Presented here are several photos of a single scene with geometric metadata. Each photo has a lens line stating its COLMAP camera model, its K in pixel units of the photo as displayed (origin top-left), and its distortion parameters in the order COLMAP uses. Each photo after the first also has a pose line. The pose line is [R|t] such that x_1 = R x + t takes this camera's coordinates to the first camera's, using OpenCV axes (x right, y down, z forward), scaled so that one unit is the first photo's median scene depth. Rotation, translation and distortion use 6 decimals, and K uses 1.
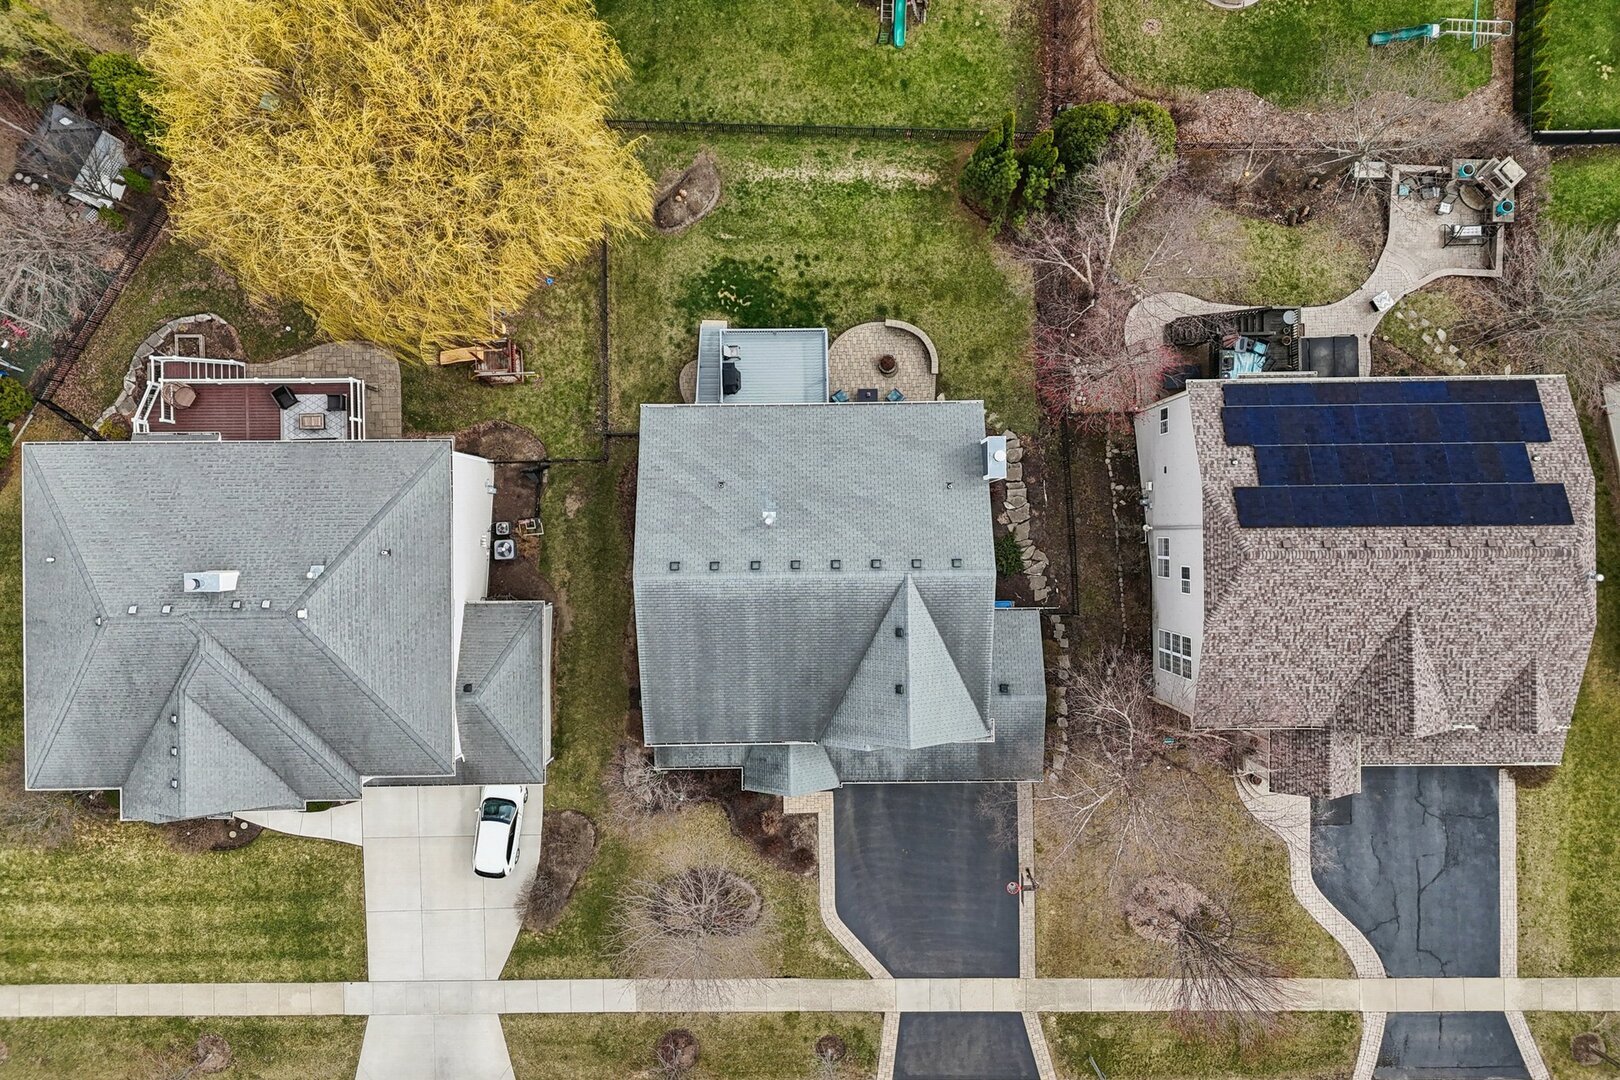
lens RADIAL K [[1192.4, 0, 808.7], [0, 1192.4, 520.8], [0, 0, 1]] dist [0.094050, -0.103458]
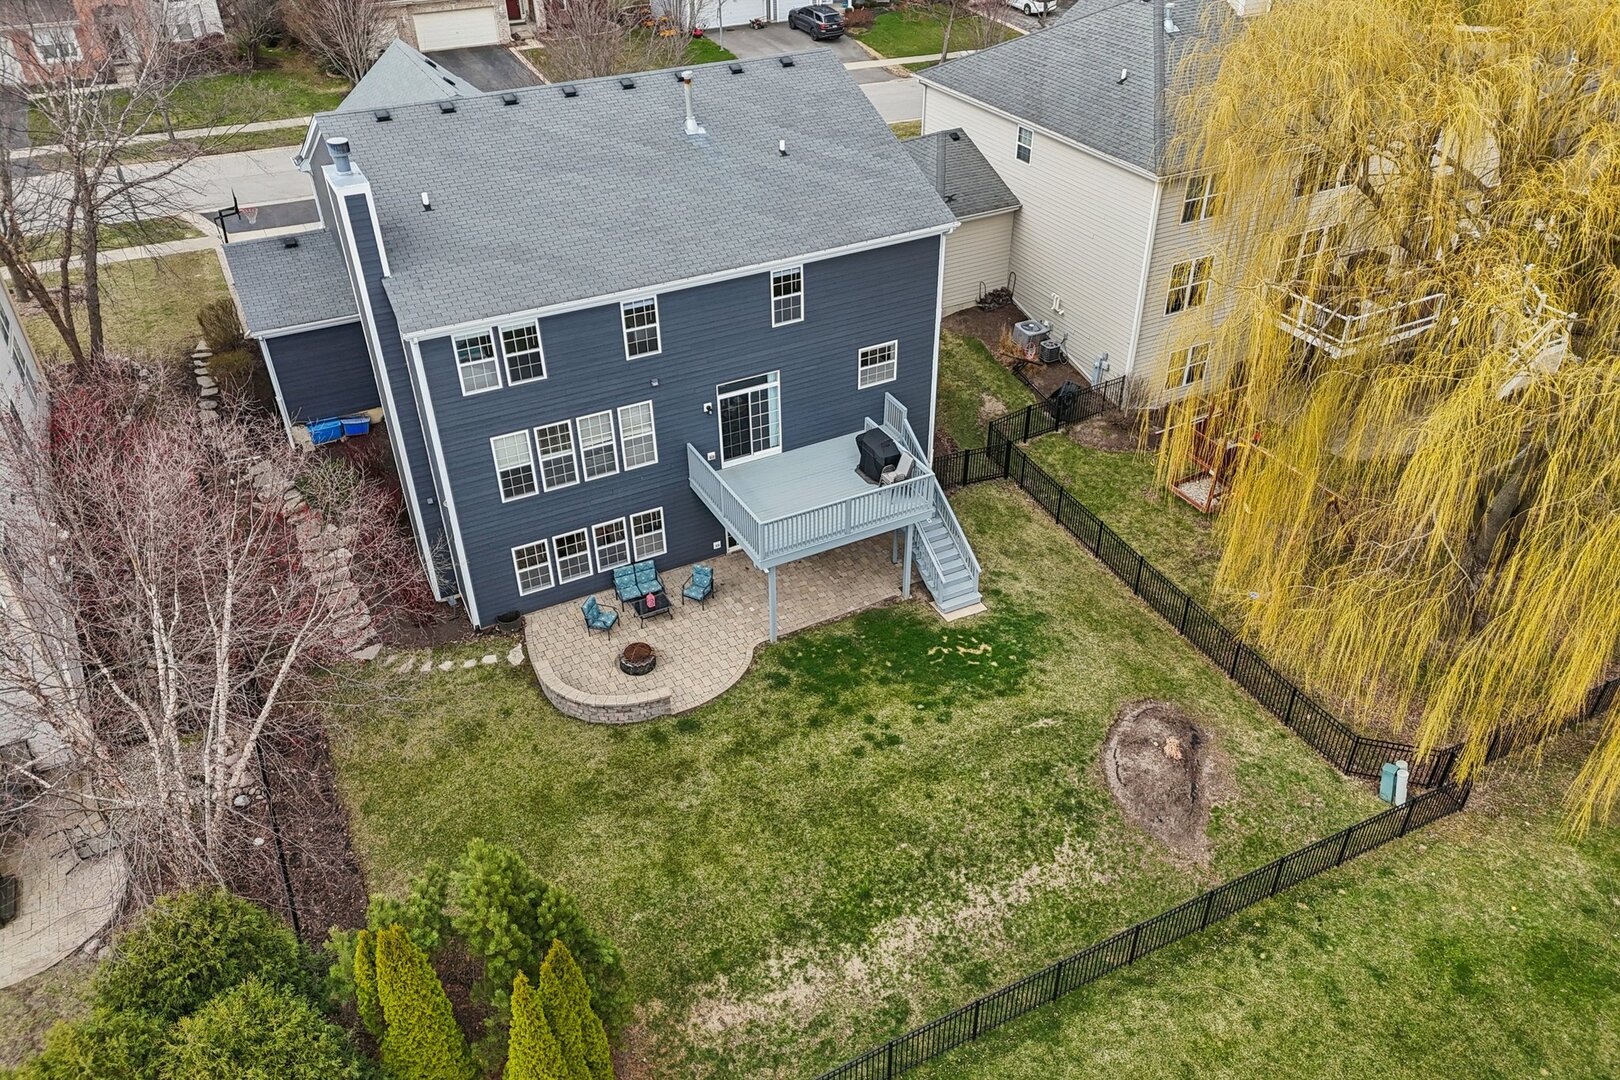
lens RADIAL K [[1178.8, 0, 817.7], [0, 1178.8, 542.1], [0, 0, 1]] dist [0.099297, -0.107105]
pose [[-0.889553, 0.270554, -0.368096, 0.174759], [-0.456608, -0.501386, 0.734930, -0.527041], [0.014280, 0.821835, 0.569547, 0.682610]]
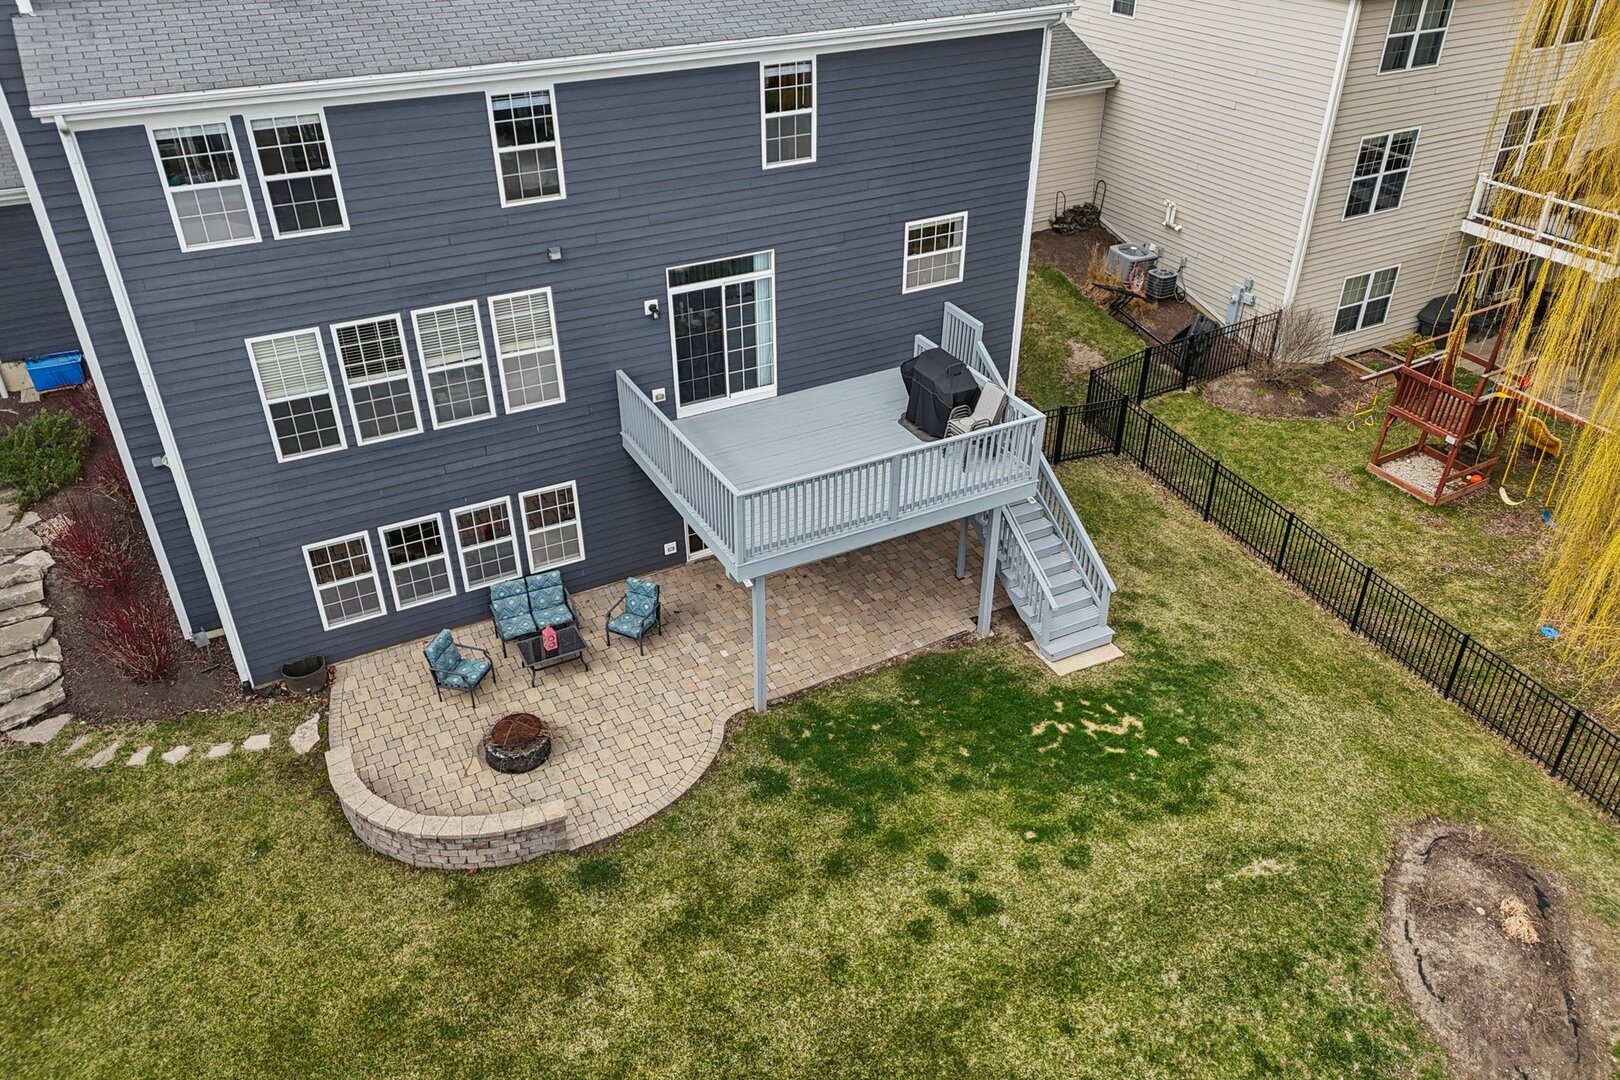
lens RADIAL K [[1205.6, 0, 820.4], [0, 1205.6, 513.9], [0, 0, 1]] dist [0.083081, -0.103208]
pose [[-0.887954, 0.246256, -0.388453, 0.103680], [-0.459833, -0.457796, 0.760905, -0.370371], [0.009546, 0.854272, 0.519739, 0.817090]]
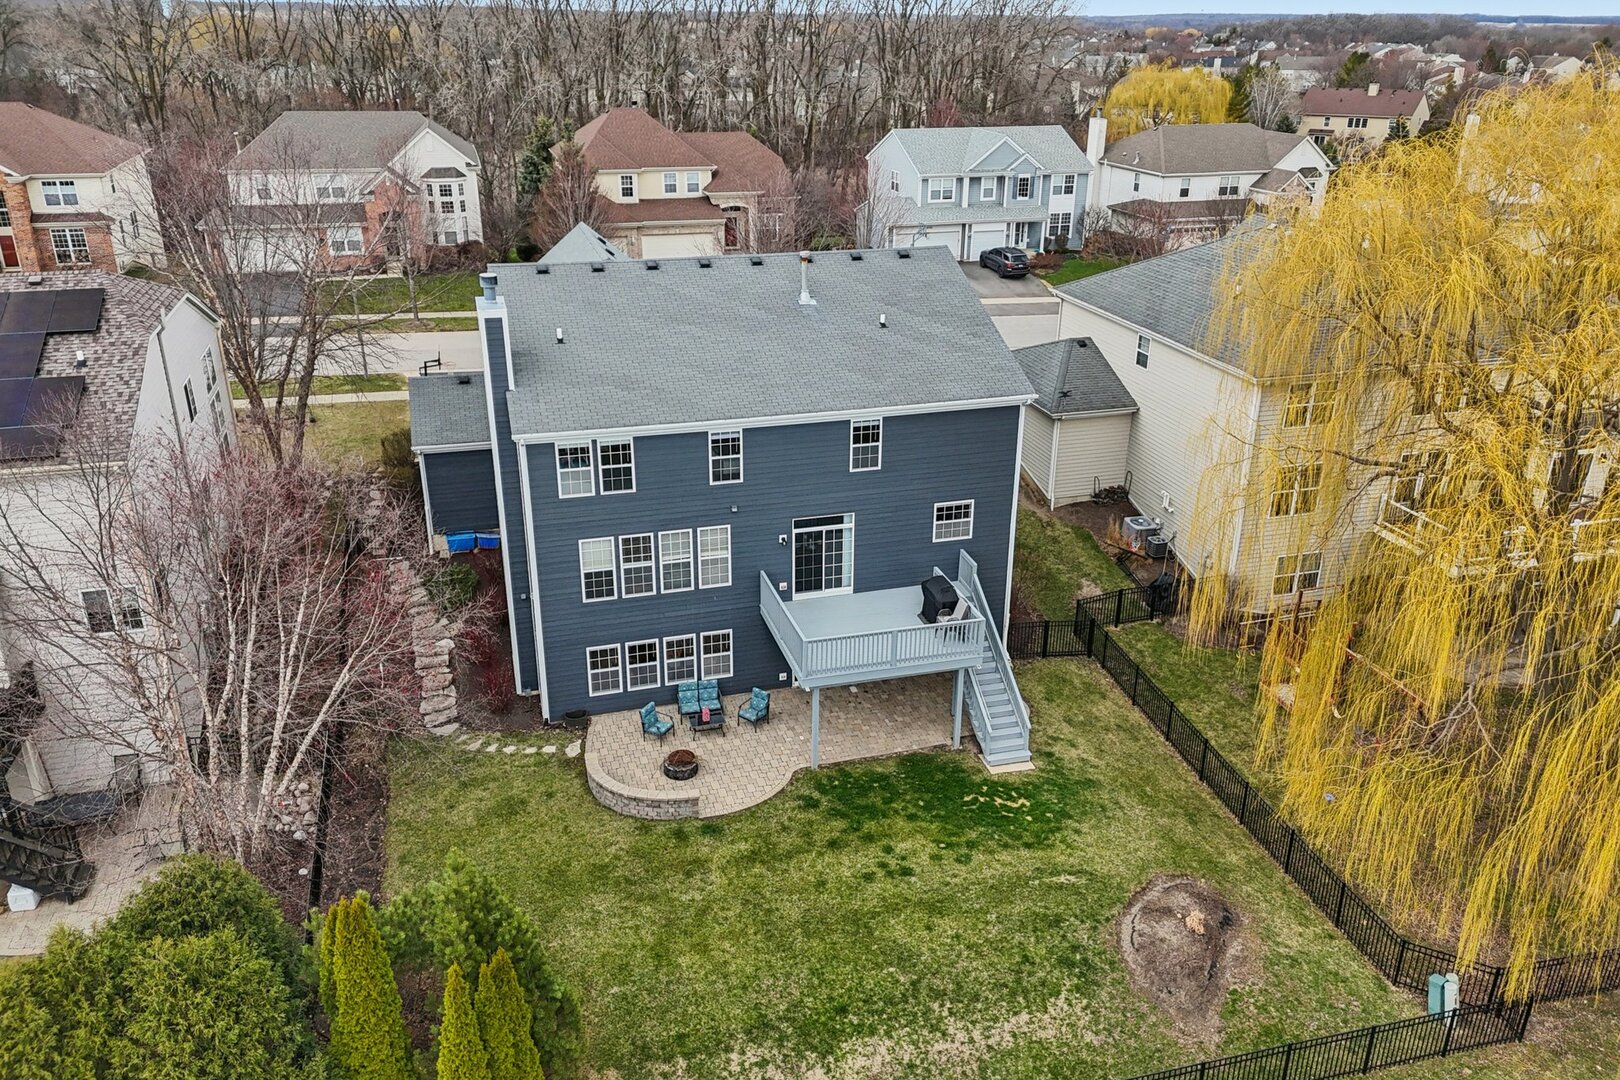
lens RADIAL K [[1216.1, 0, 817.5], [0, 1216.1, 524.5], [0, 0, 1]] dist [0.075757, -0.089235]
pose [[-0.962837, 0.098706, -0.251402, 0.136979], [-0.270054, -0.365775, 0.890662, -0.608151], [-0.004043, 0.925454, 0.378838, 0.706421]]
